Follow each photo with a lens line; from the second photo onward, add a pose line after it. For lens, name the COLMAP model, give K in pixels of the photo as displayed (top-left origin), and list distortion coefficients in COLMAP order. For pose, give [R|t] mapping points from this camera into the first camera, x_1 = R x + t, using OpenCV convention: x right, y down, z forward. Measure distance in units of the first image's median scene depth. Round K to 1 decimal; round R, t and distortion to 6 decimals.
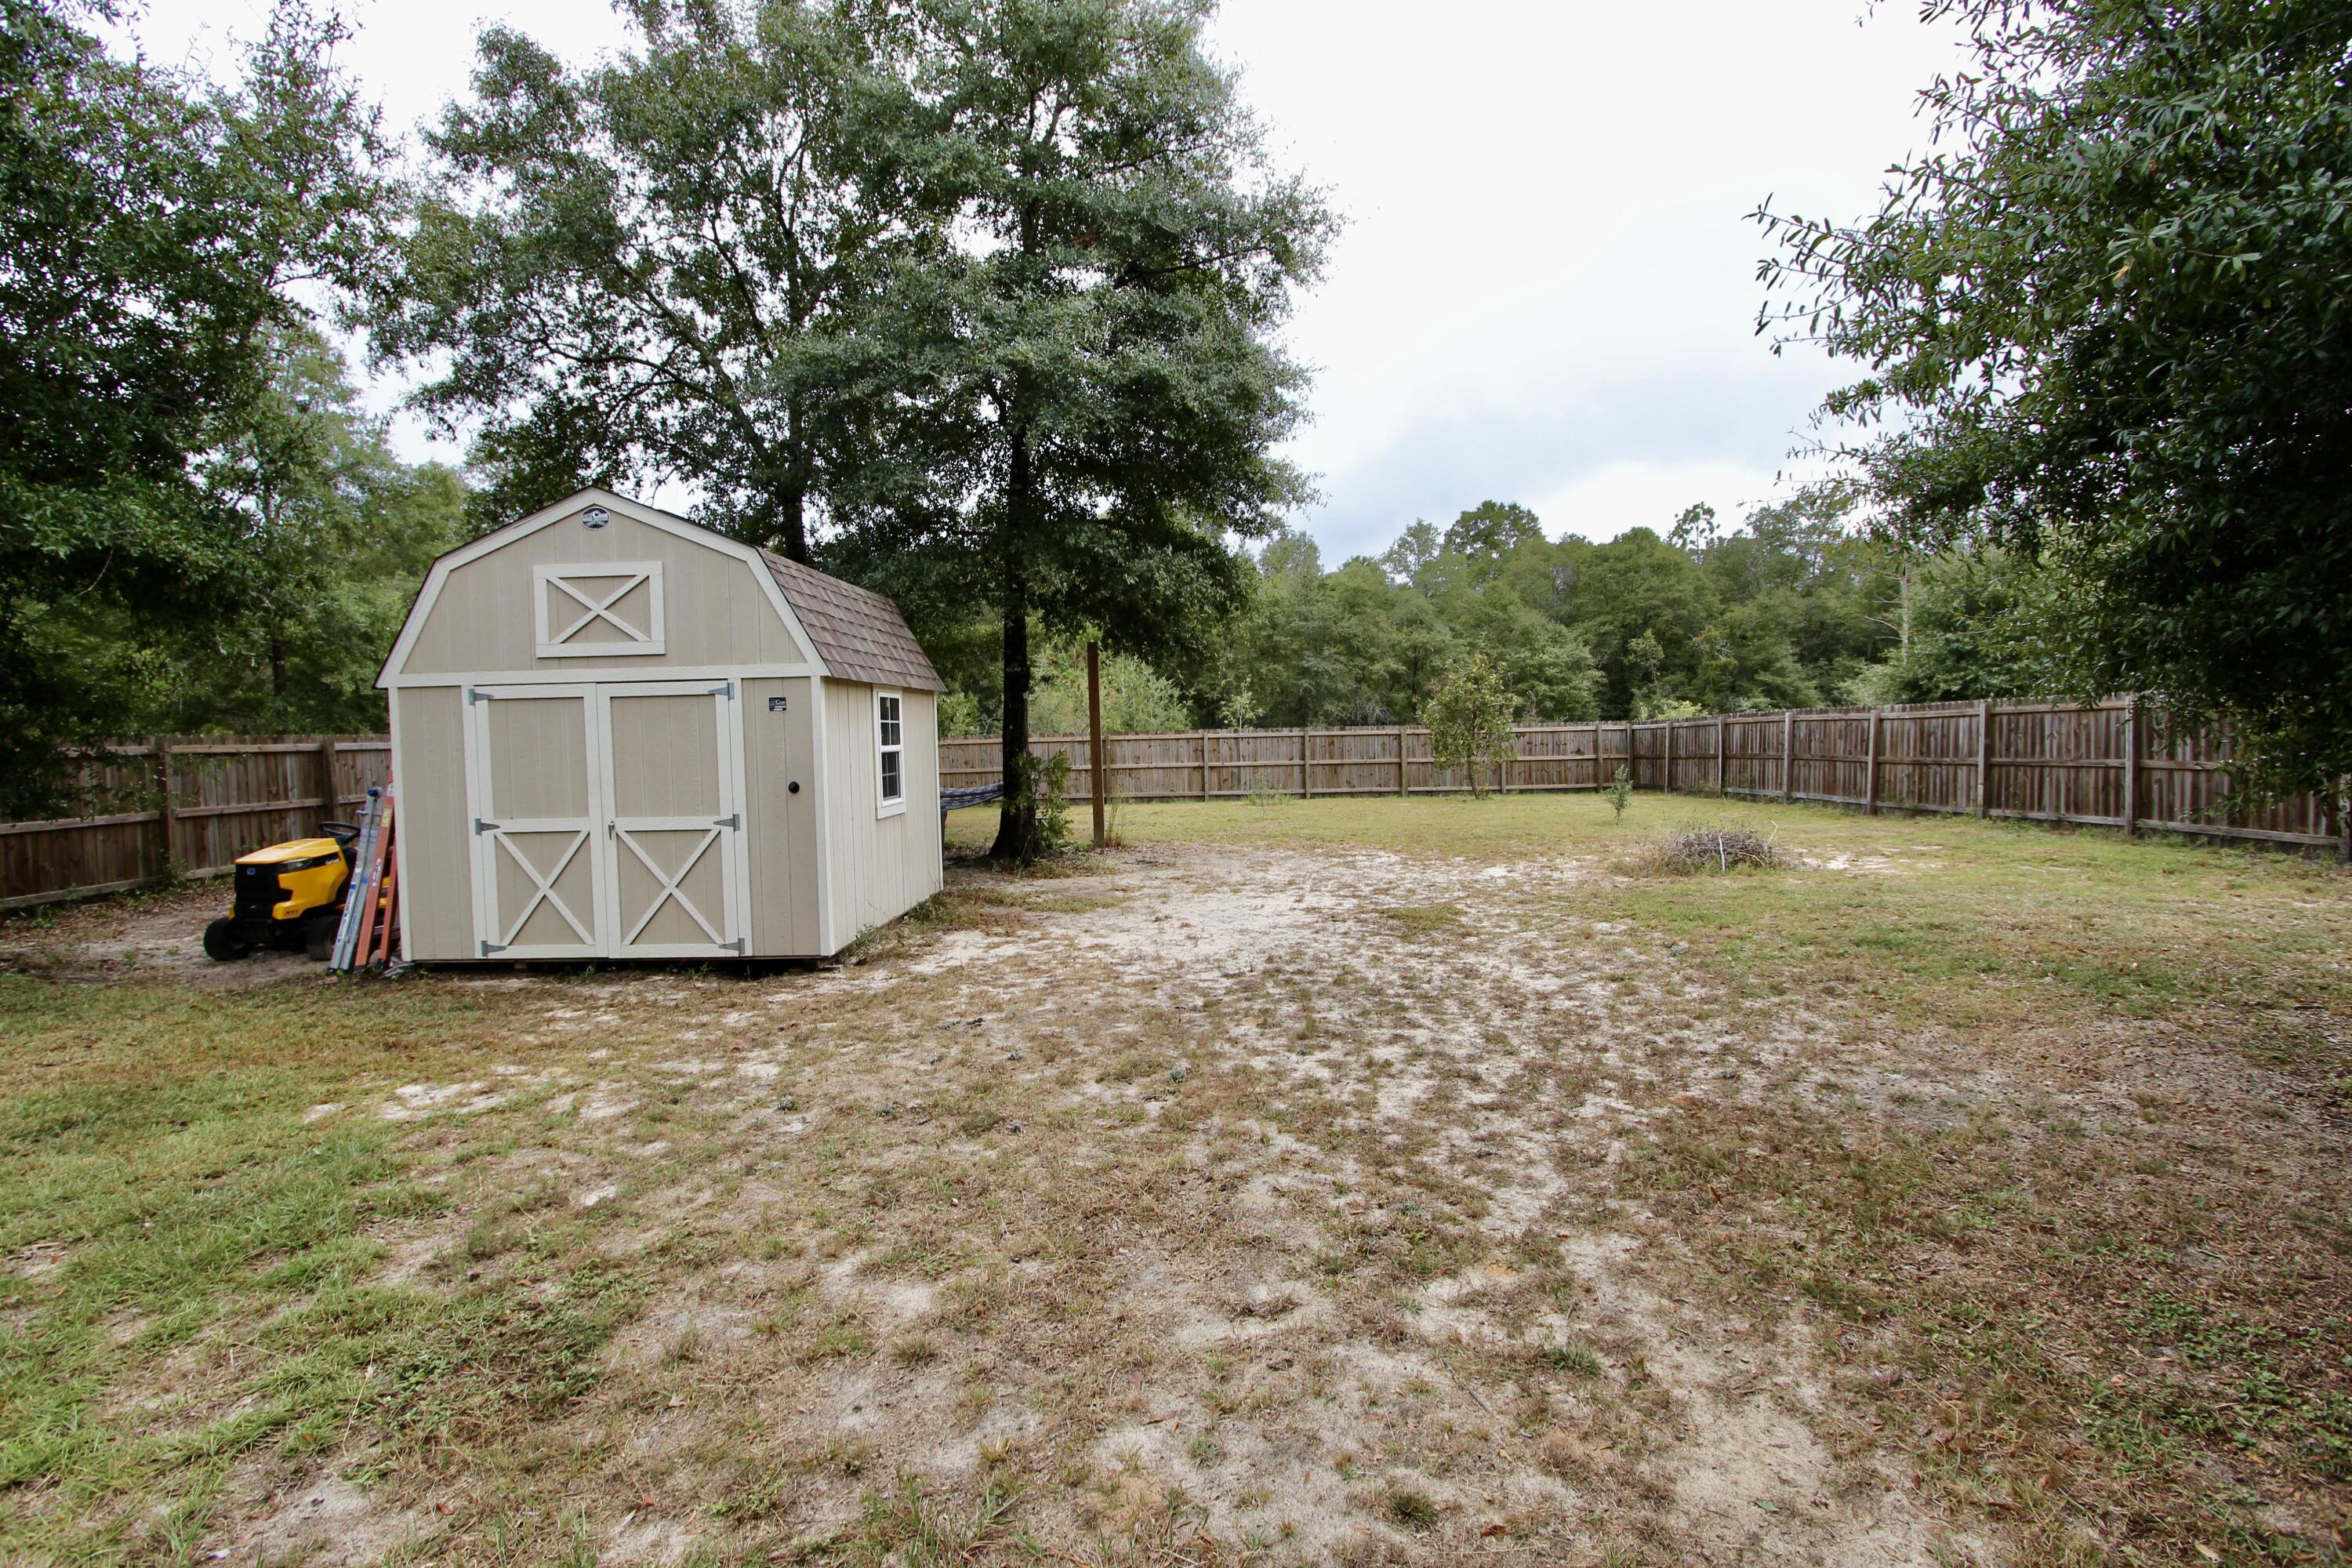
lens RADIAL K [[1084.8, 0, 1185.2], [0, 1084.8, 785.5], [0, 0, 1]] dist [-0.016282, 0.001876]
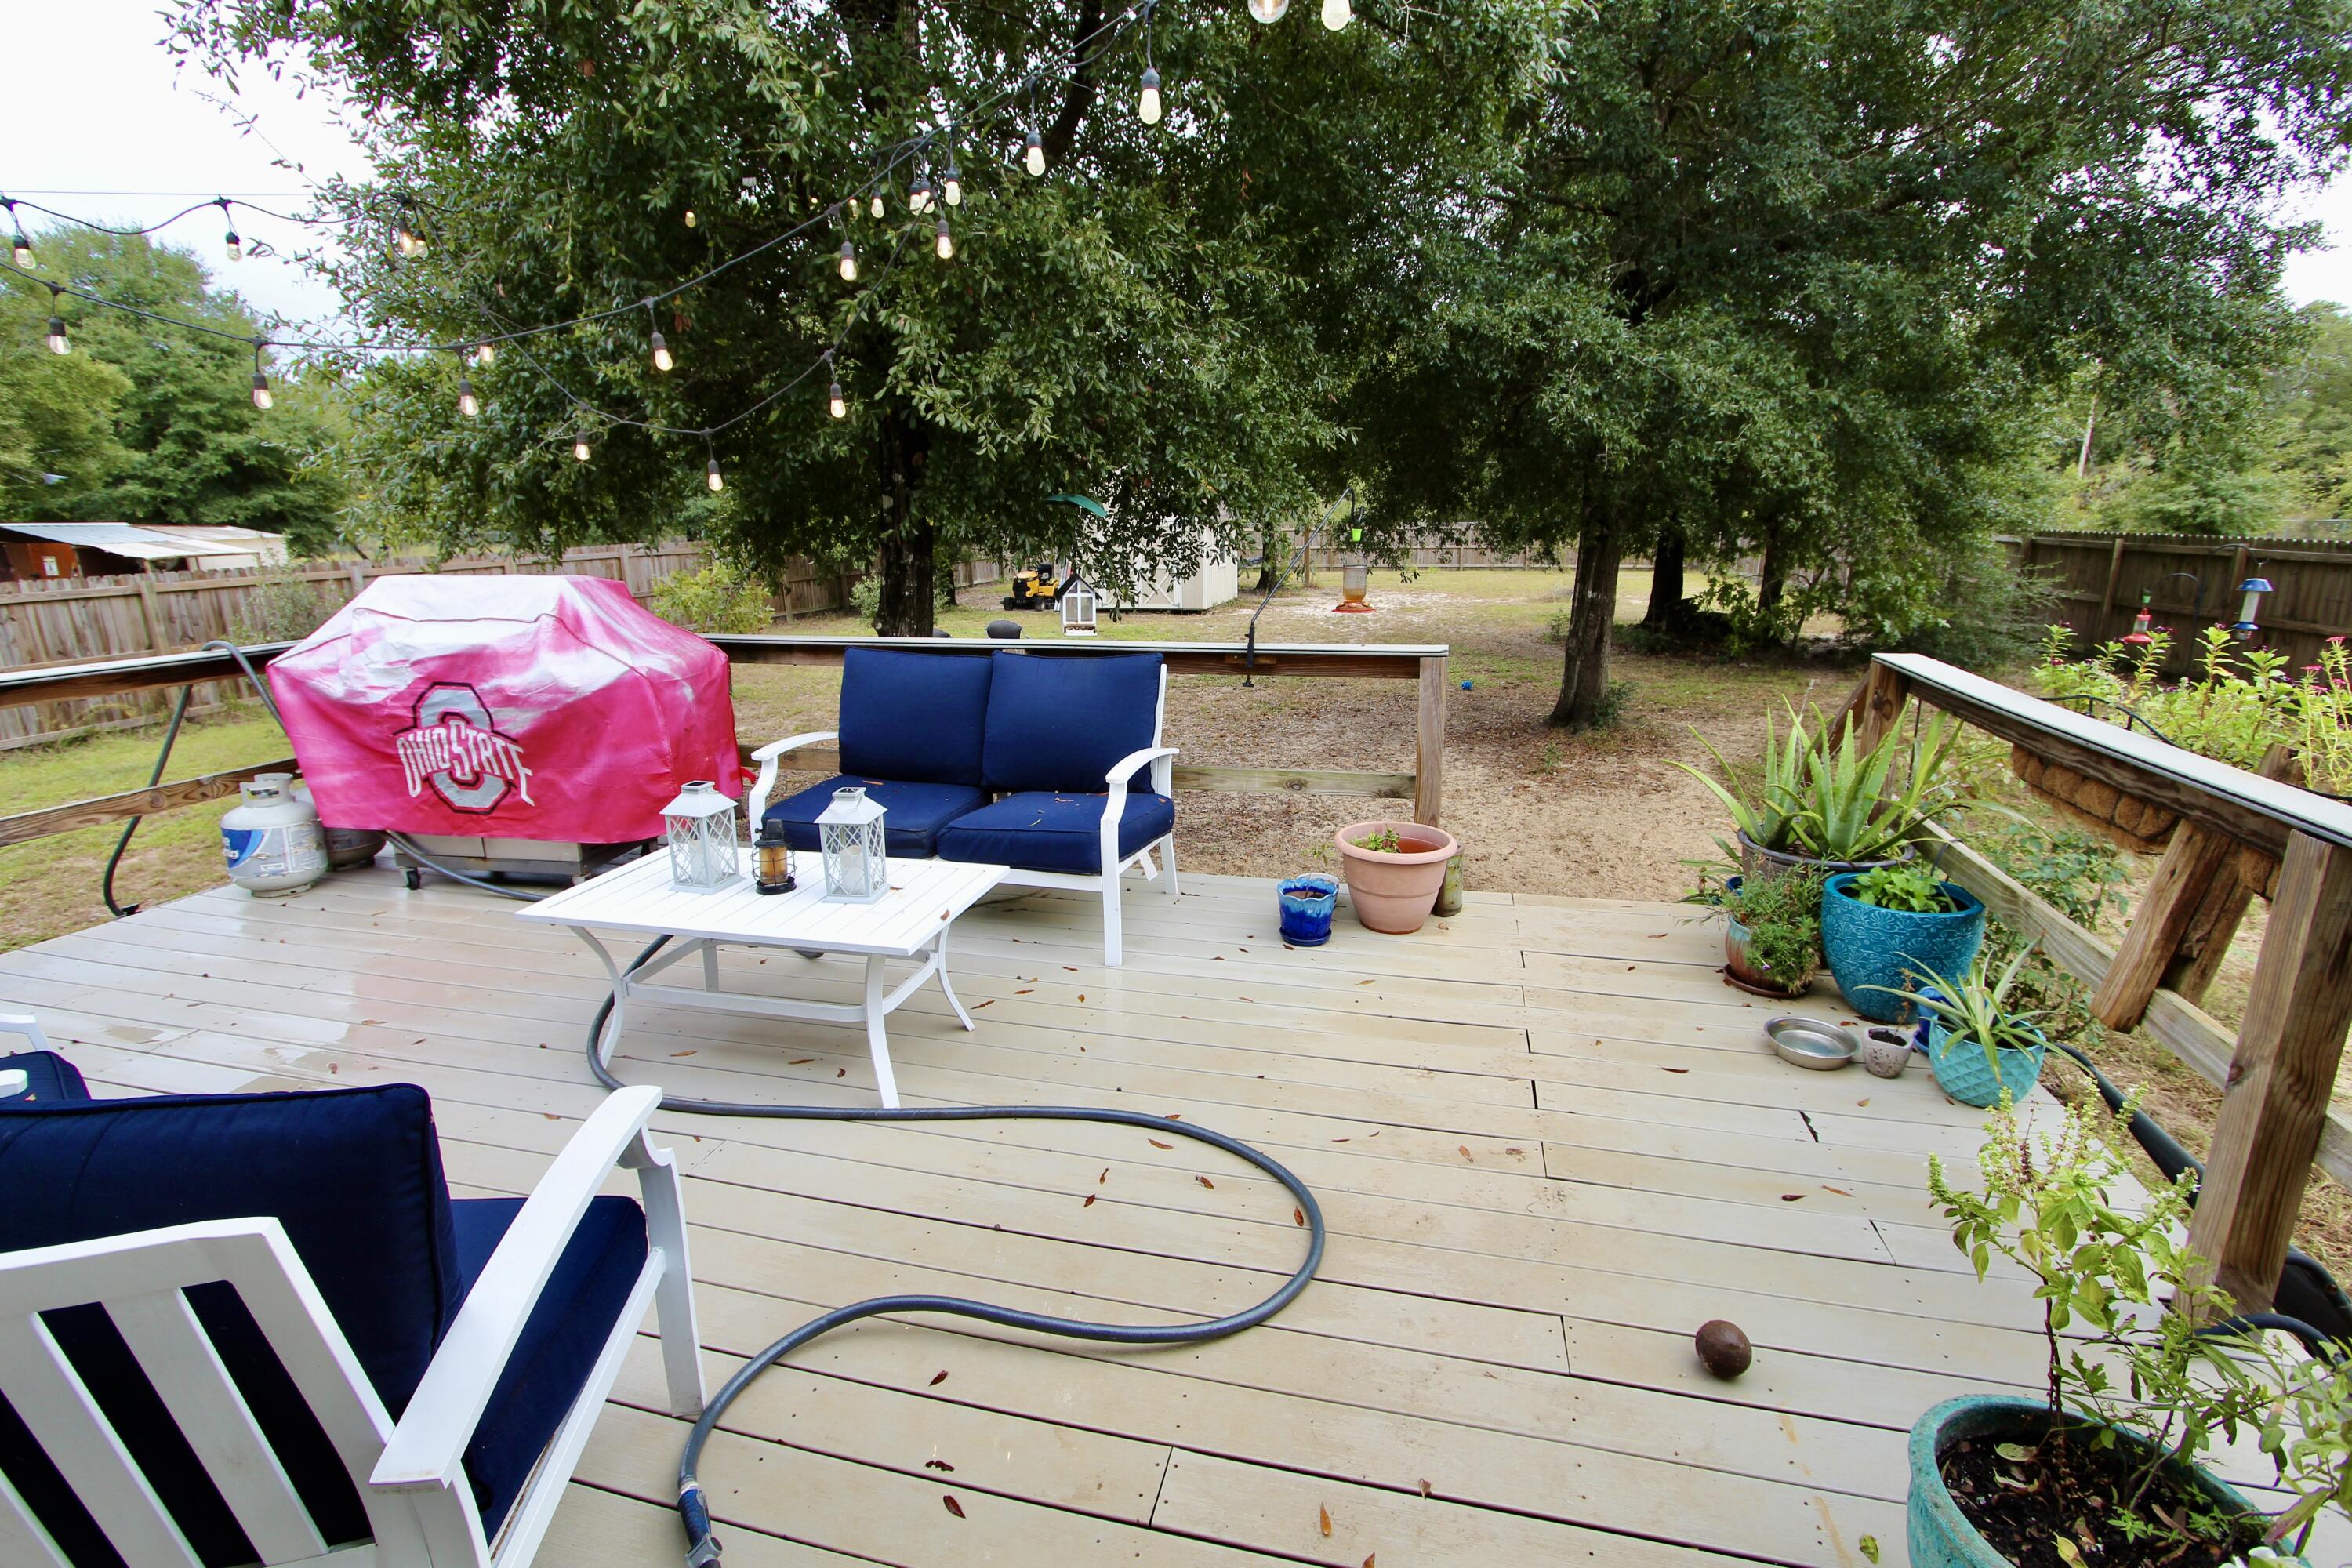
lens RADIAL K [[1084.8, 0, 1175.4], [0, 1084.8, 779.5], [0, 0, 1]] dist [-0.016282, 0.001876]
pose [[0.969559, 0.066931, -0.235534, 0.321091], [-0.018632, 0.979294, 0.201584, 0.001976], [0.244149, -0.191059, 0.950730, -1.861039]]
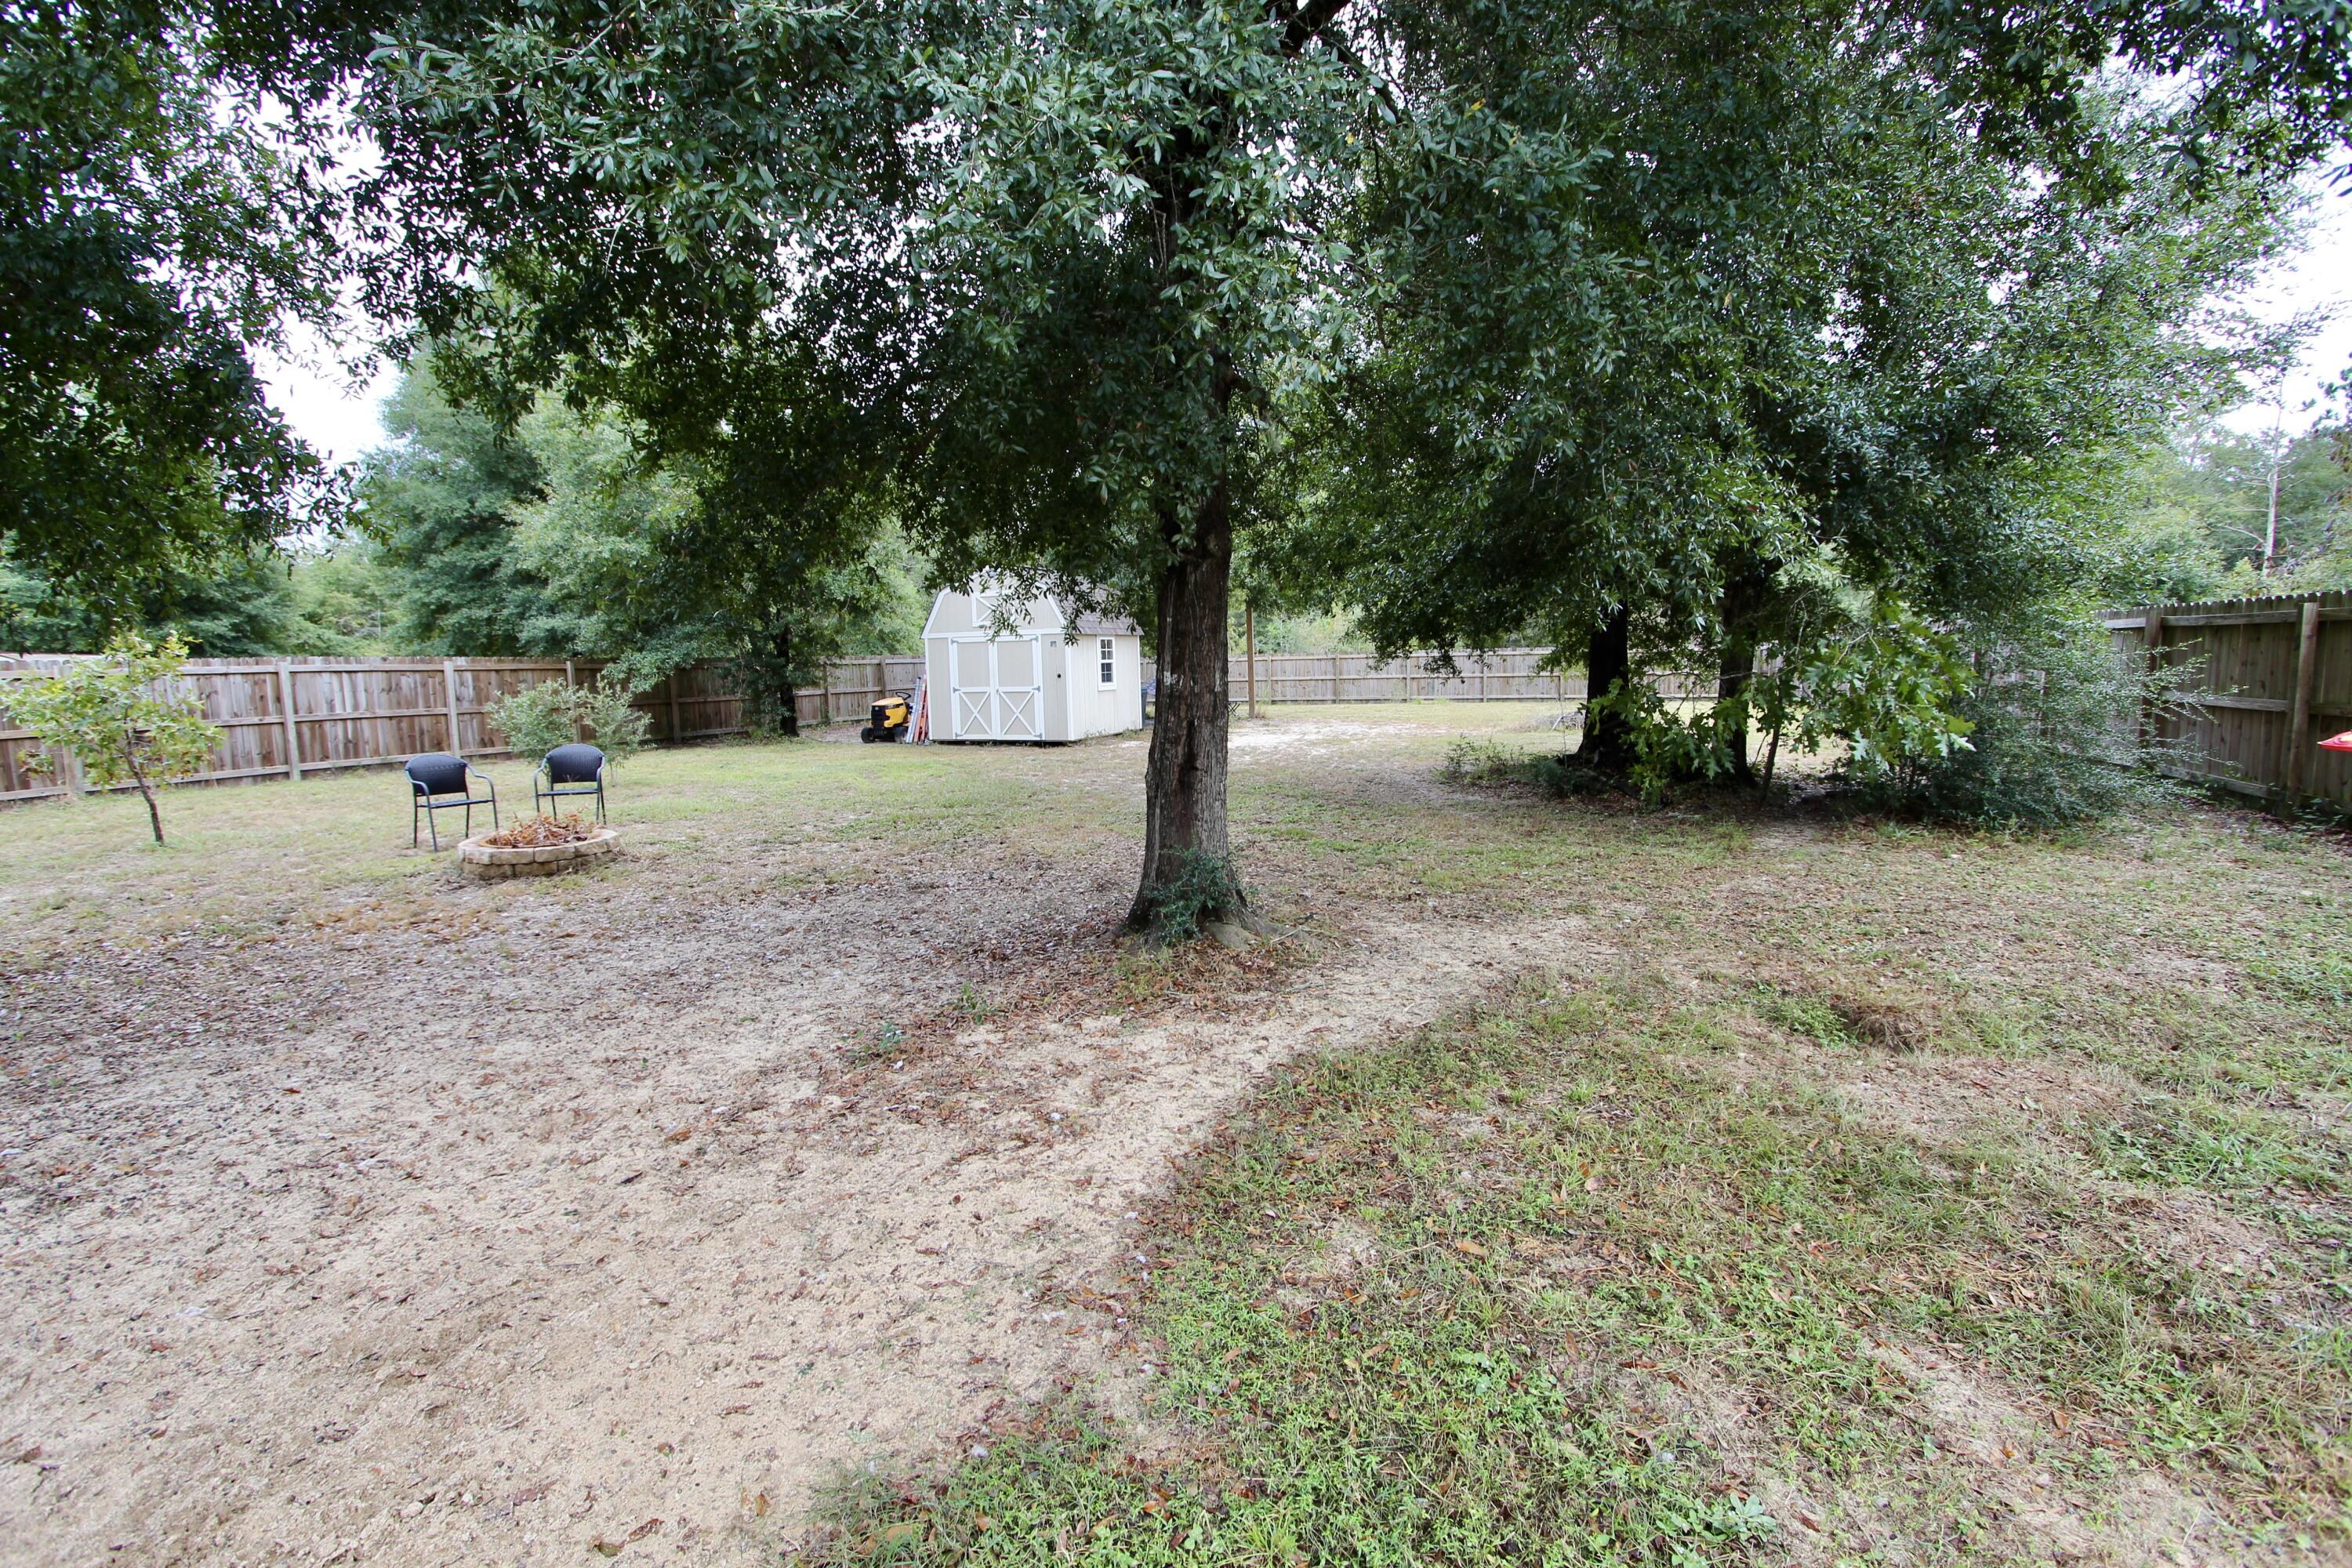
lens RADIAL K [[1084.8, 0, 1179.8], [0, 1084.8, 783.9], [0, 0, 1]] dist [-0.016282, 0.001876]
pose [[0.935898, 0.040919, -0.349888, 0.702753], [-0.014715, 0.996905, 0.077226, 0.046024], [0.351965, -0.067127, 0.933603, -1.141441]]
